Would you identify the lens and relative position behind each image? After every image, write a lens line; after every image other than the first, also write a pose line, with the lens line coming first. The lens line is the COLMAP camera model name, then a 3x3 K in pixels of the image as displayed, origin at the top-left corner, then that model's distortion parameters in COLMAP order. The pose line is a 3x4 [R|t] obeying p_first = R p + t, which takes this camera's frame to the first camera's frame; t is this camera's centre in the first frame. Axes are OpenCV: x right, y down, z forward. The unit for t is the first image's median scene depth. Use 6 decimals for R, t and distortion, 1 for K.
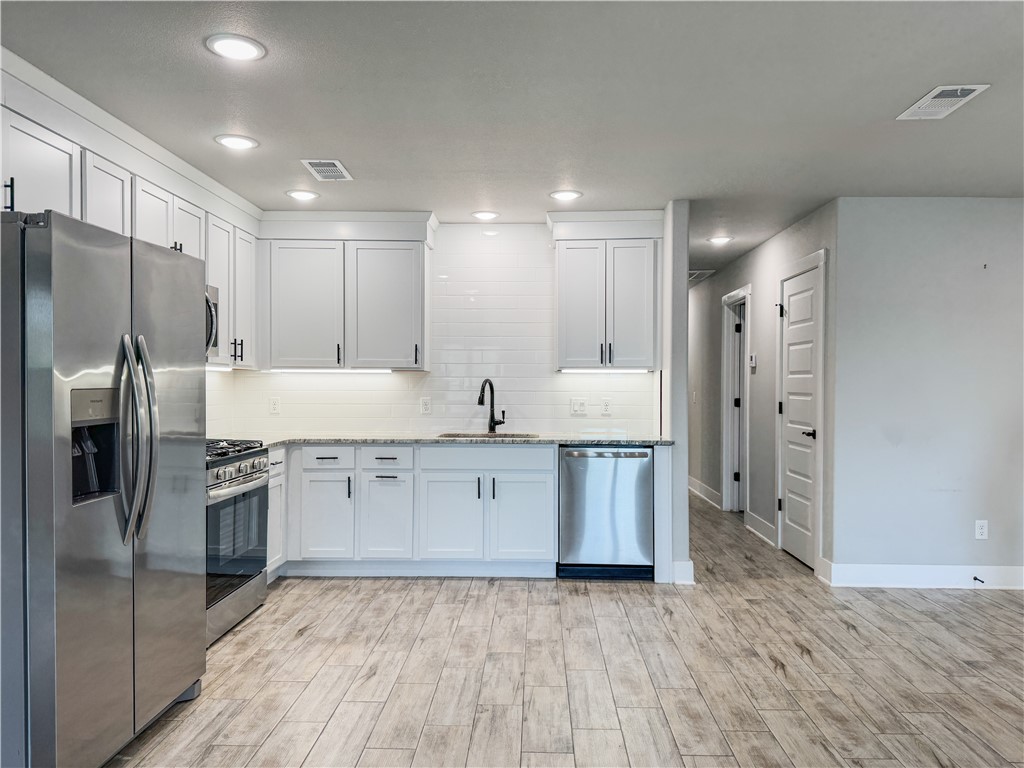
lens RADIAL K [[736.5, 0, 513.1], [0, 736.5, 378.3], [0, 0, 1]] dist [0.053261, -0.021495]
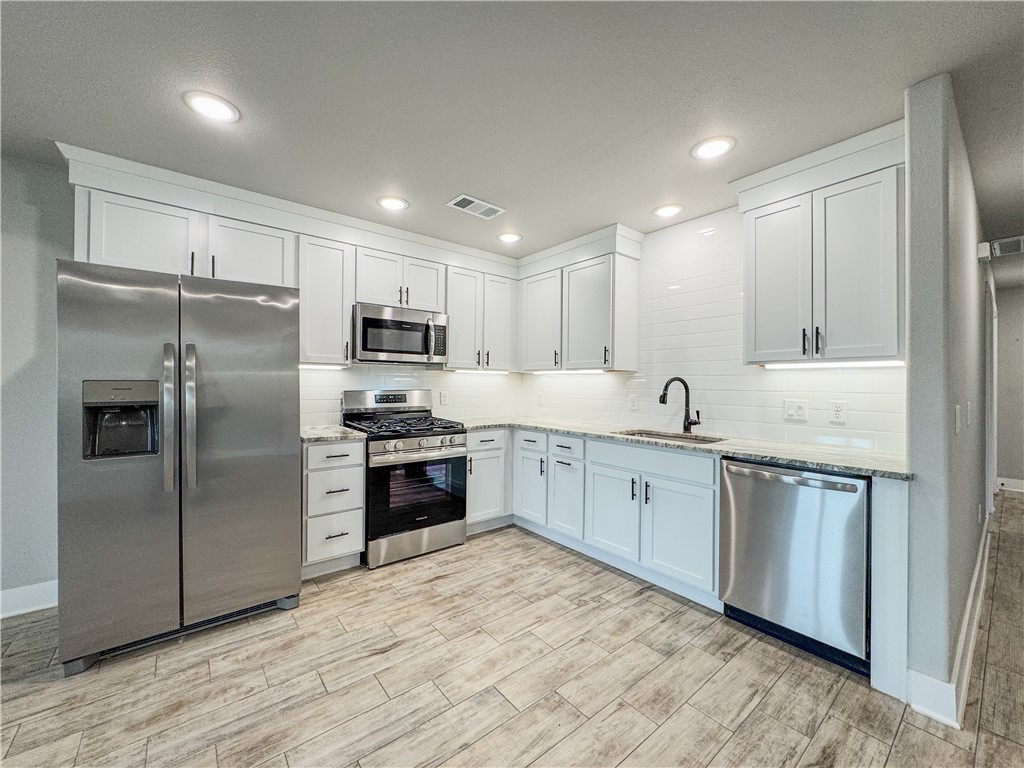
lens RADIAL K [[408.6, 0, 519.2], [0, 408.6, 380.8], [0, 0, 1]] dist [0.002701, -0.000610]
pose [[0.647274, -0.002828, -0.762252, 0.268641], [0.000074, 0.999993, -0.003647, 0.008060], [0.762257, 0.002305, 0.647270, 0.535364]]
